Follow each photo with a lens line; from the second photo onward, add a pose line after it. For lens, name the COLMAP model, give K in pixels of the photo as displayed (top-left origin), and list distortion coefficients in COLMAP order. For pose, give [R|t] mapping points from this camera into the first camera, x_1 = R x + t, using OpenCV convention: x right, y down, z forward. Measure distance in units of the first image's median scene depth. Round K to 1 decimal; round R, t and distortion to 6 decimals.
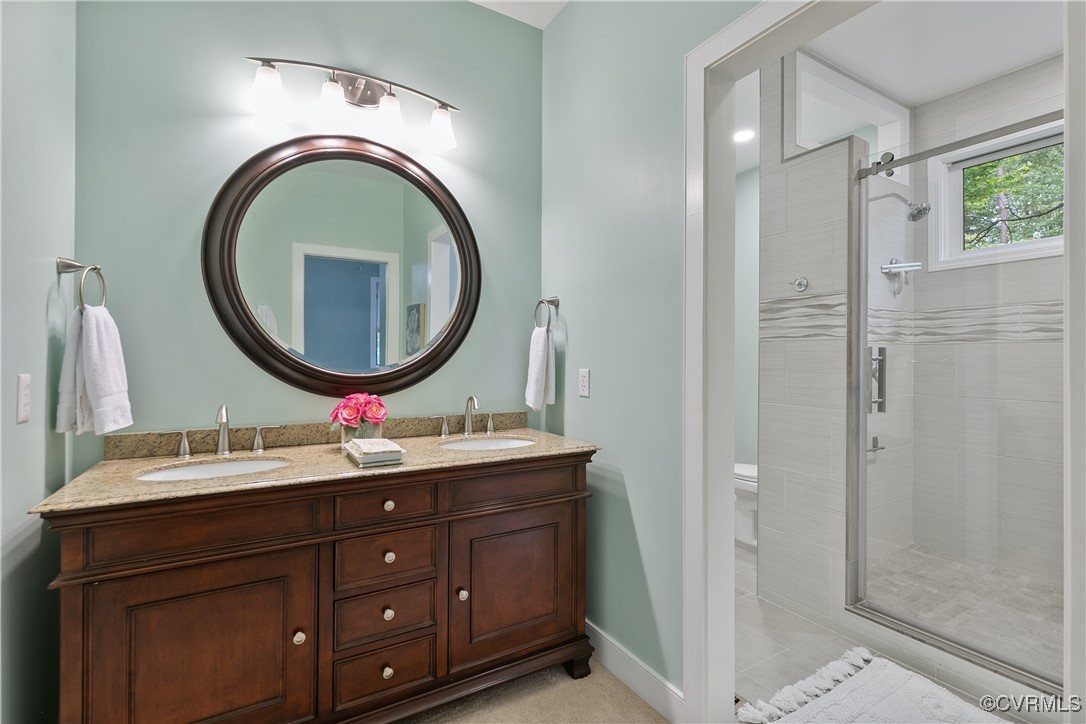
lens RADIAL K [[497.8, 0, 546.5], [0, 497.8, 360.5], [0, 0, 1]] dist [0.001090, 0.000389]
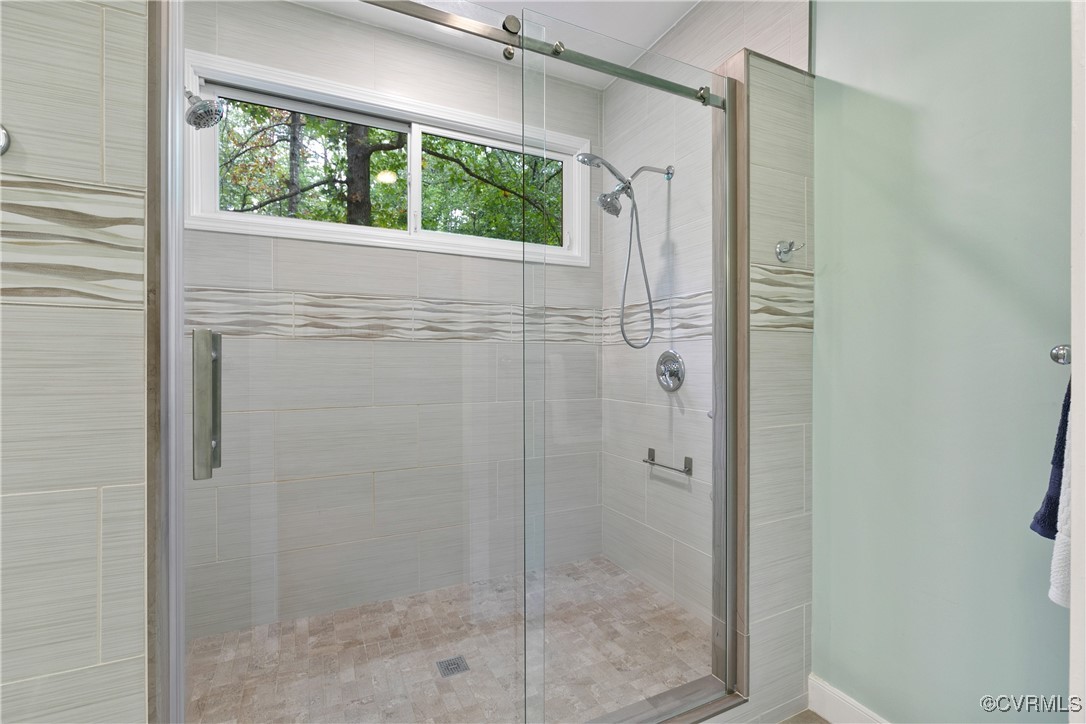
lens RADIAL K [[485.9, 0, 544.3], [0, 485.9, 364.9], [0, 0, 1]] dist [0.000503, 0.000203]
pose [[0.083959, -0.009628, 0.996423, 0.219654], [0.001784, 0.999953, 0.009512, -0.000198], [-0.996468, 0.000979, 0.083973, 0.609709]]
